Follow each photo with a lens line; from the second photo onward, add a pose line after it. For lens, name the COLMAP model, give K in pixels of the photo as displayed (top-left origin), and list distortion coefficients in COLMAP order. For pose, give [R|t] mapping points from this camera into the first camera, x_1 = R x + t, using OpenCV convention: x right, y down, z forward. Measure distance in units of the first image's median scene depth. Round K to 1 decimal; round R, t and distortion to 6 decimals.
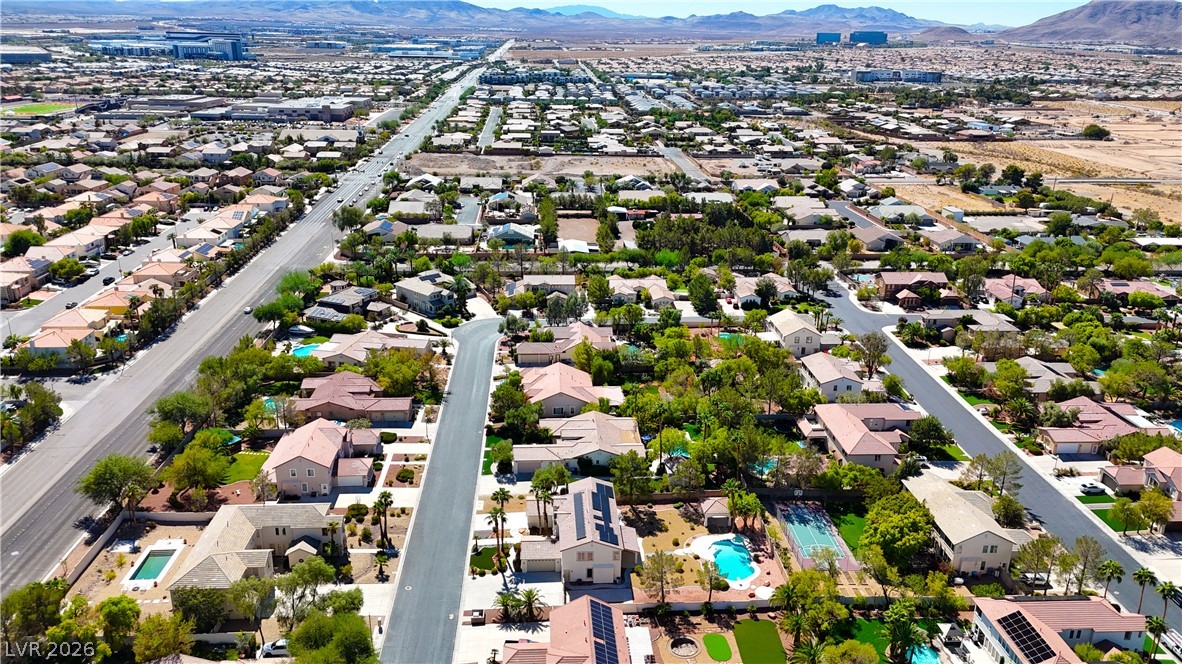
lens RADIAL K [[874.5, 0, 585.5], [0, 874.5, 333.4], [0, 0, 1]] dist [0.084183, -0.079211]
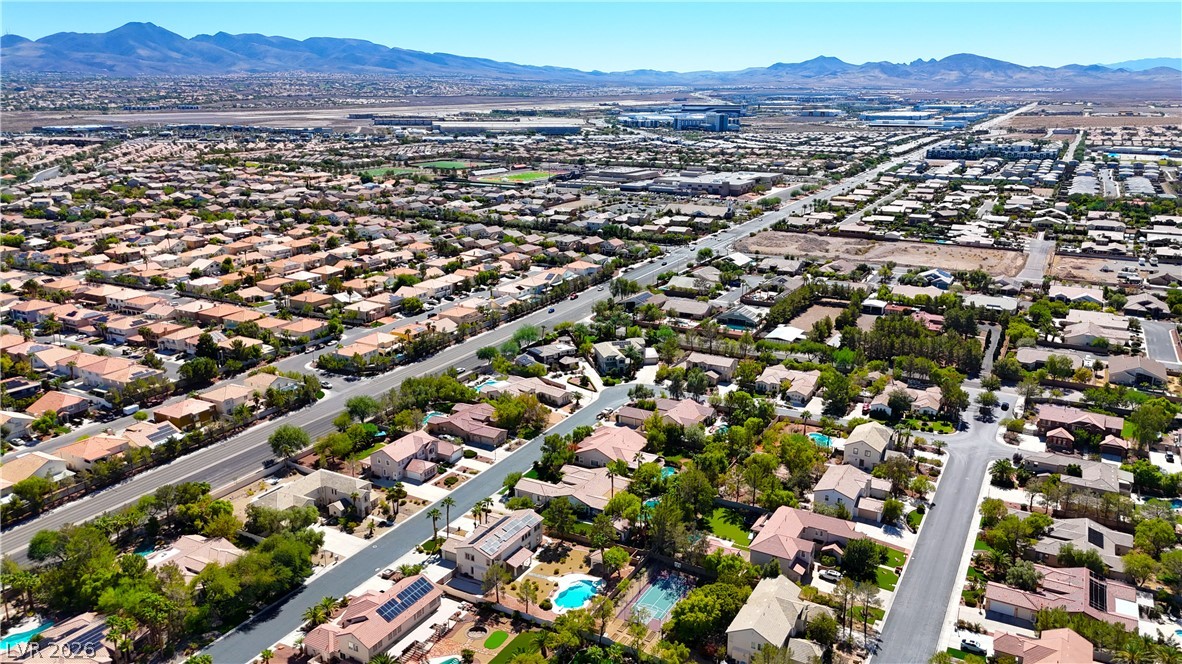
lens RADIAL K [[874.5, 0, 585.5], [0, 874.5, 333.4], [0, 0, 1]] dist [0.084183, -0.079211]
pose [[0.842454, 0.131512, -0.522470, 0.629356], [-0.163997, 0.986328, -0.016165, -0.076276], [0.513201, 0.099302, 0.852504, -0.092185]]
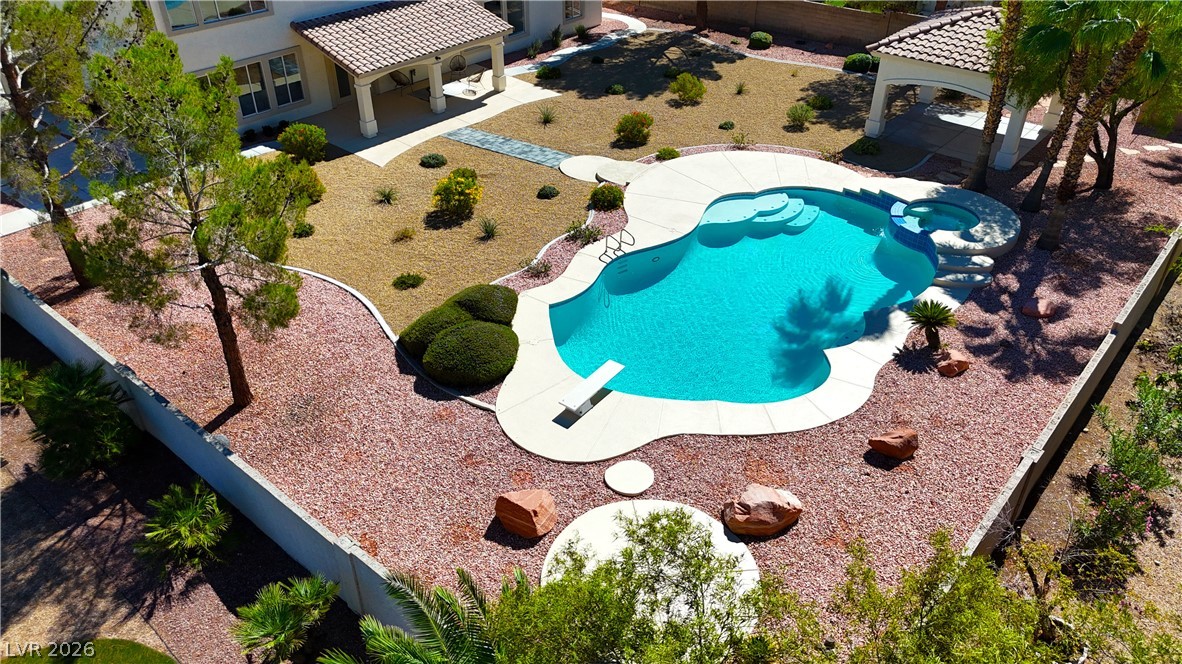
lens RADIAL K [[869.3, 0, 591.0], [0, 869.3, 332.0], [0, 0, 1]] dist [0.082055, -0.083801]
pose [[0.723051, 0.381974, -0.575580, 0.185446], [-0.218654, 0.916925, 0.333826, 0.176811], [0.655277, -0.115520, 0.746504, 0.692531]]
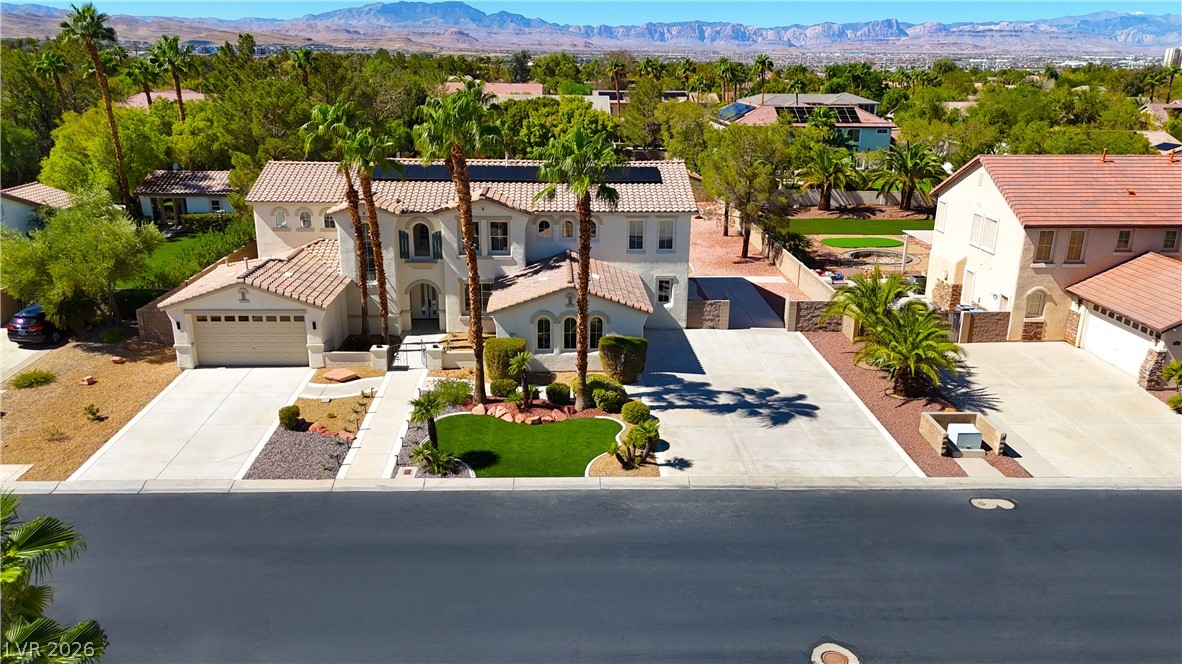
lens RADIAL K [[842.7, 0, 584.0], [0, 842.7, 330.6], [0, 0, 1]] dist [0.075656, -0.066017]
pose [[0.026303, -0.317852, 0.947776, -0.236932], [0.311706, 0.903442, 0.294333, 0.141804], [-0.949815, 0.287685, 0.122839, 0.763503]]
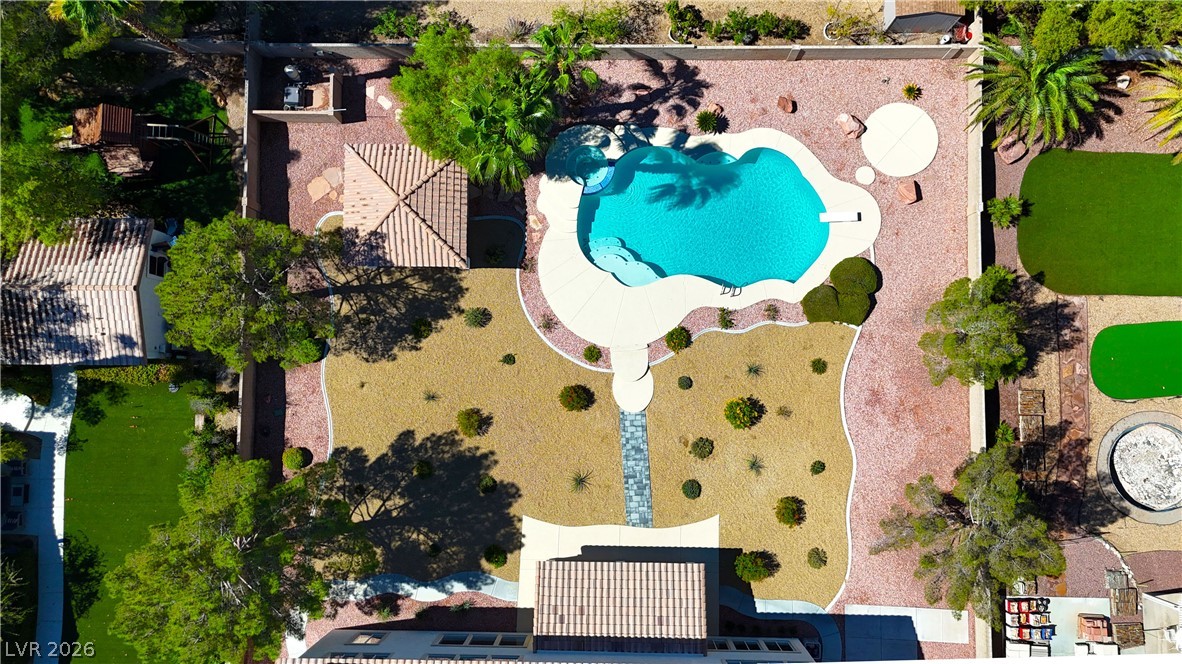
lens RADIAL K [[909.3, 0, 591.4], [0, 909.3, 316.6], [0, 0, 1]] dist [0.082828, -0.104766]
pose [[0.064865, -0.995620, 0.067335, 0.089978], [0.349010, 0.085850, 0.933178, -0.015475], [-0.934872, -0.037030, 0.353049, 0.738927]]
